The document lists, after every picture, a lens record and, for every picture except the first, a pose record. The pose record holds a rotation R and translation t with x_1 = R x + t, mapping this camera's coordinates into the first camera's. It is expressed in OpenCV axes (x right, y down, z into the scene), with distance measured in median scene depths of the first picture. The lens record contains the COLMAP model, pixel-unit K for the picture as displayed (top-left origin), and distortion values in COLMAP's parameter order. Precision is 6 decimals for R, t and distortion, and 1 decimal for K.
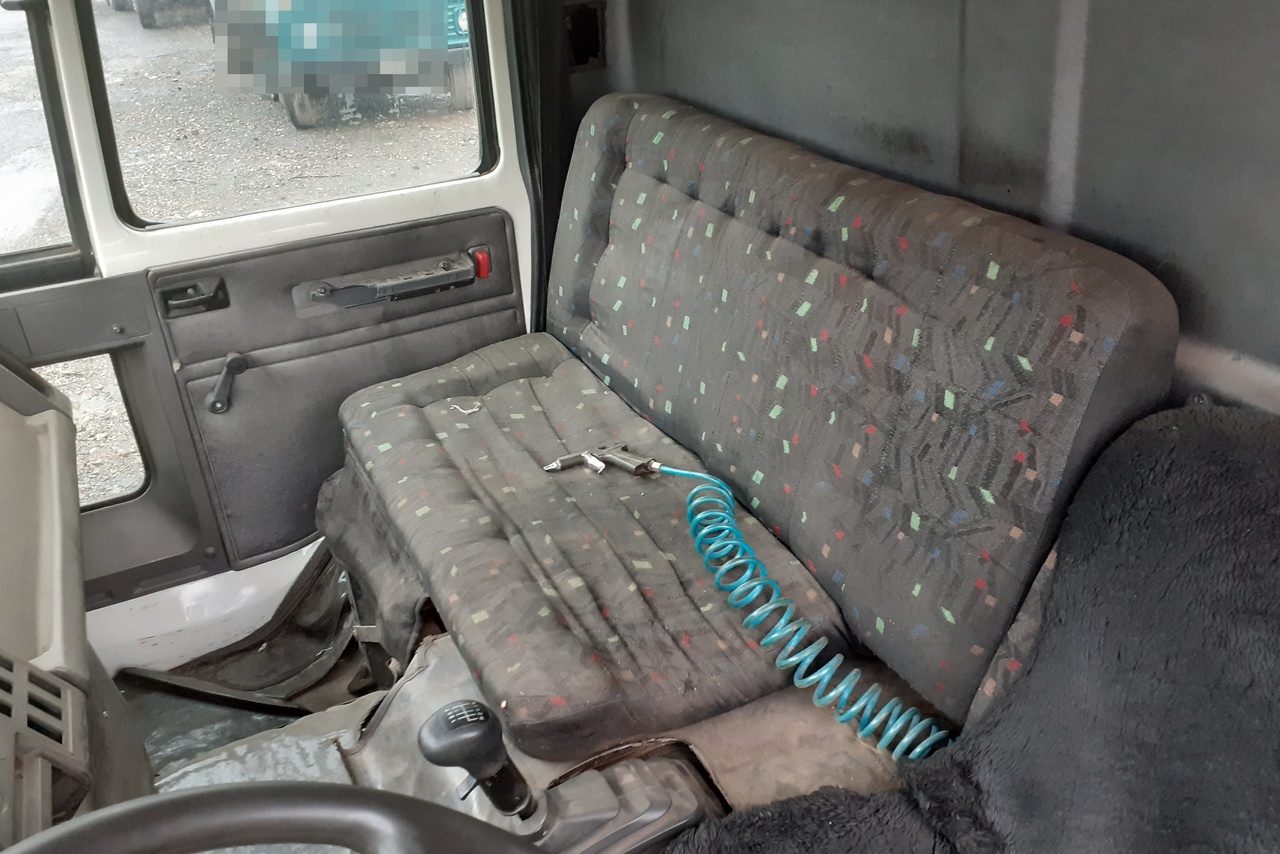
lens RADIAL K [[1026.9, 0, 651.3], [0, 1026.9, 415.9], [0, 0, 1]] dist [0.049302, -0.029907]
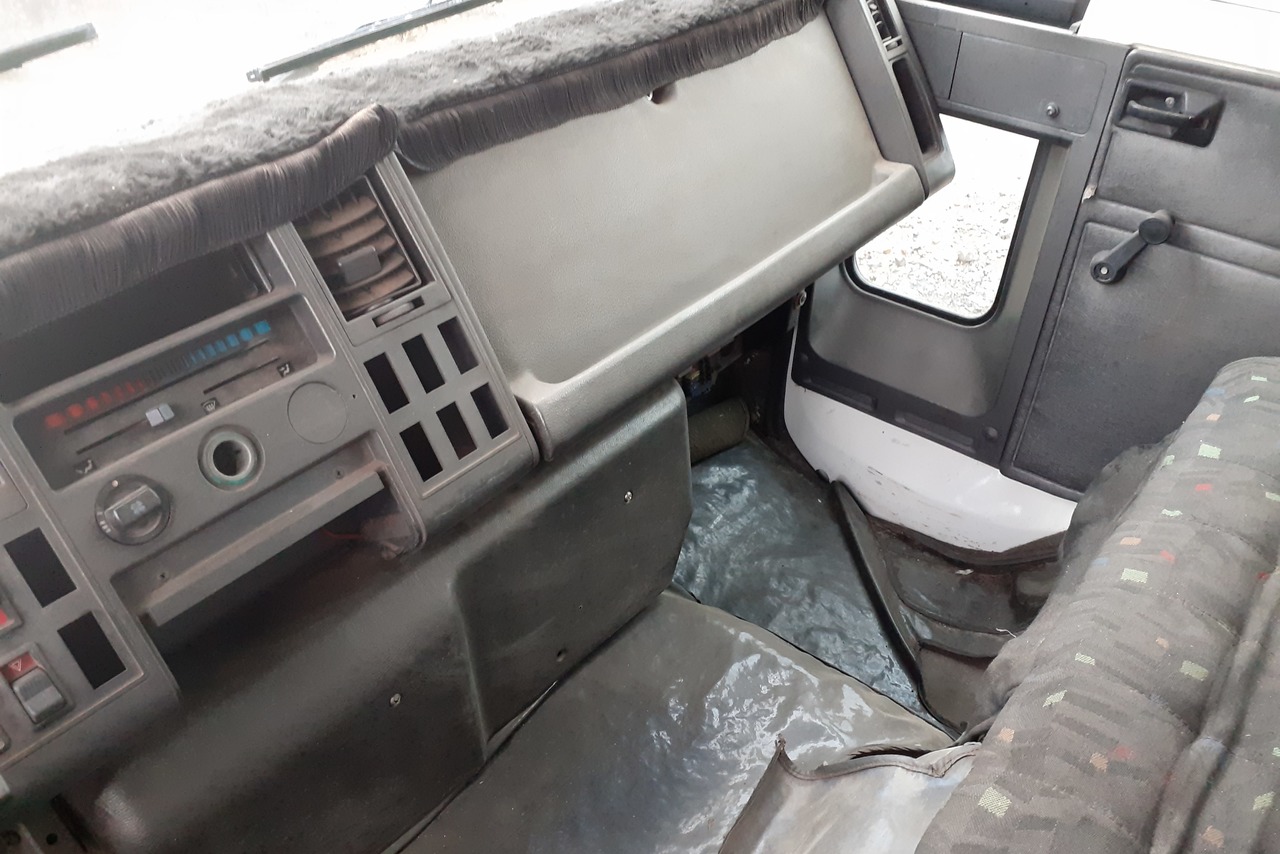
lens RADIAL K [[1040.8, 0, 657.3], [0, 1040.8, 432.7], [0, 0, 1]] dist [0.038547, -0.054603]
pose [[0.413610, 0.579161, -0.702495, 0.017432], [-0.473479, 0.795870, 0.377371, -0.049494], [0.777653, 0.176533, 0.603400, 0.377617]]
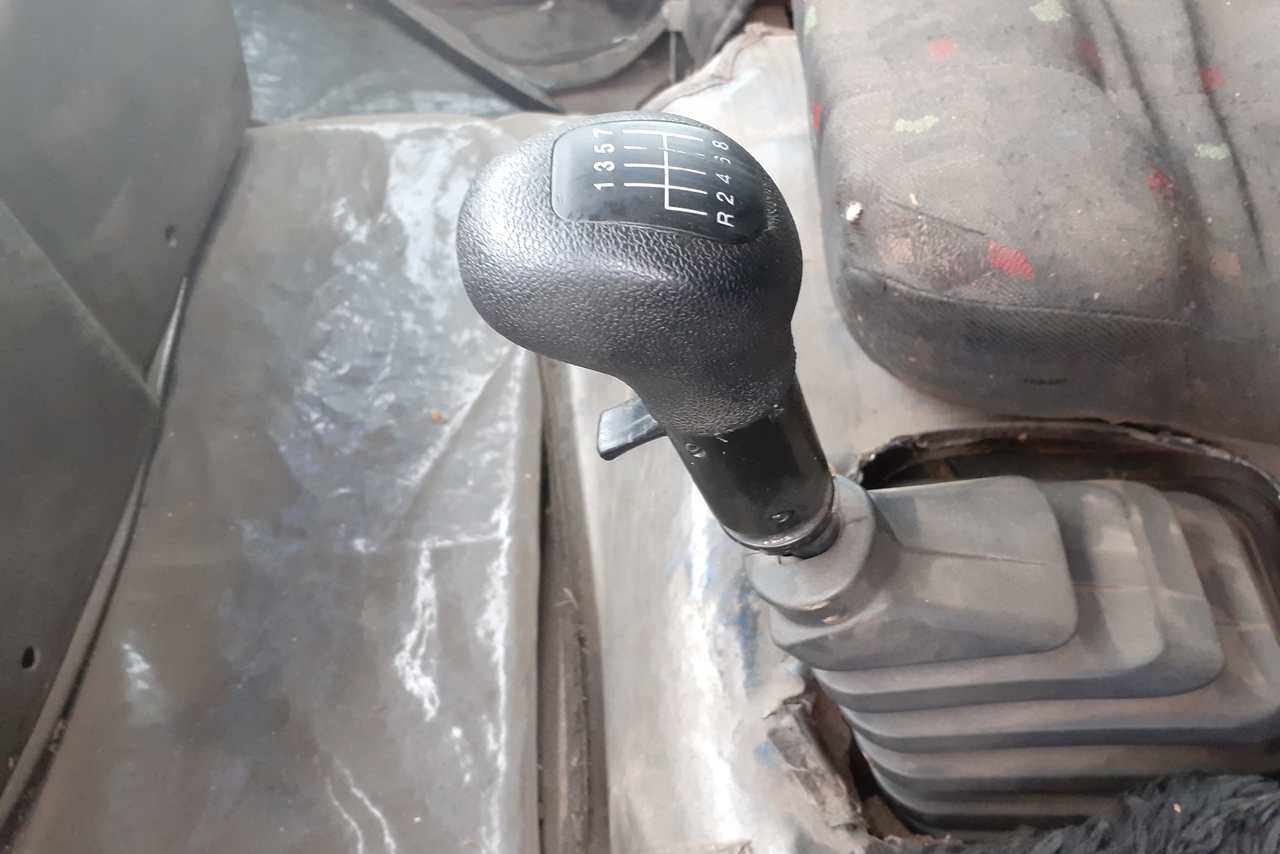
lens RADIAL K [[1040.8, 0, 637.8], [0, 1040.8, 438.7], [0, 0, 1]] dist [0.038547, -0.054603]
pose [[0.878133, 0.407430, -0.250766, -0.056959], [-0.242953, 0.831312, 0.499894, 0.120880], [0.412136, -0.378050, 0.828989, 0.424501]]
